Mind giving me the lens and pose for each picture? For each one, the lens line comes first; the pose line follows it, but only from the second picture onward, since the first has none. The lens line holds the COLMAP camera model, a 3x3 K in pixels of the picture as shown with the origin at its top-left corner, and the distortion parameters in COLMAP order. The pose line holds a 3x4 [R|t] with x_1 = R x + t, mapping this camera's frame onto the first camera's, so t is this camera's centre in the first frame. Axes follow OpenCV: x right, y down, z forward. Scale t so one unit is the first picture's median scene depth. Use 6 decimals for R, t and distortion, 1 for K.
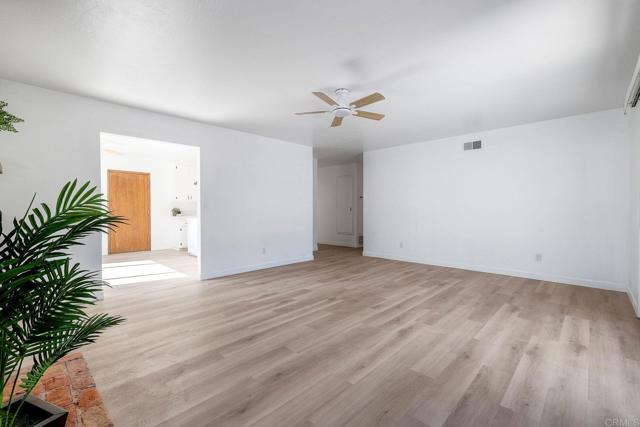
lens RADIAL K [[276.6, 0, 321.1], [0, 276.6, 211.3], [0, 0, 1]] dist [0.001526, 0.000035]
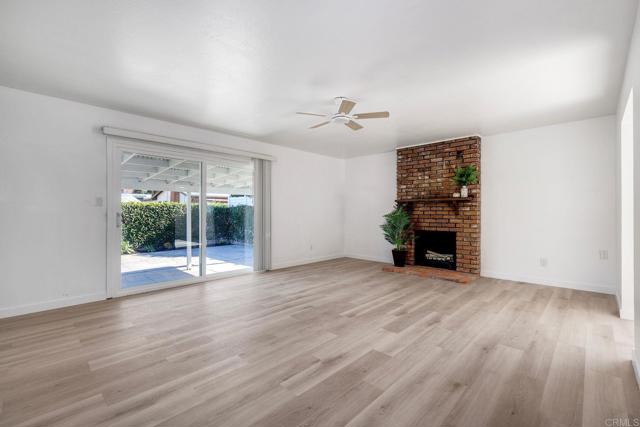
lens RADIAL K [[280.9, 0, 321.2], [0, 280.9, 210.1], [0, 0, 1]] dist [0.002634, 0.000117]
pose [[-0.999982, 0.003670, 0.004786, 0.135600], [0.003665, 0.999993, -0.001050, -0.017610], [-0.004790, -0.001033, -0.999988, 1.957908]]
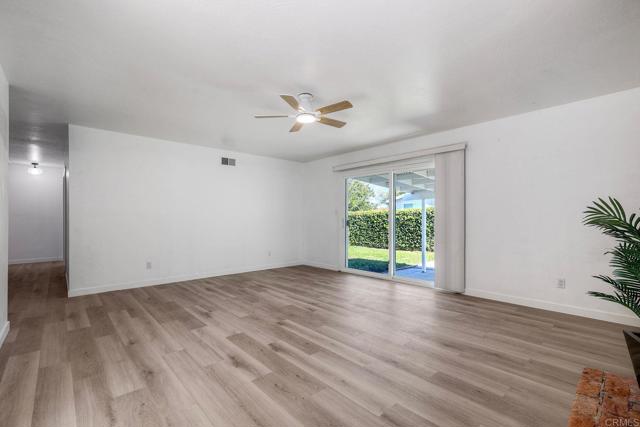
lens RADIAL K [[286.8, 0, 320.0], [0, 286.8, 213.5], [0, 0, 1]] dist [0.001769, -0.000346]
pose [[0.066536, 0.023617, 0.997504, -0.870787], [0.007897, 0.999676, -0.024195, 0.000625], [-0.997753, 0.009487, 0.066328, 0.845267]]
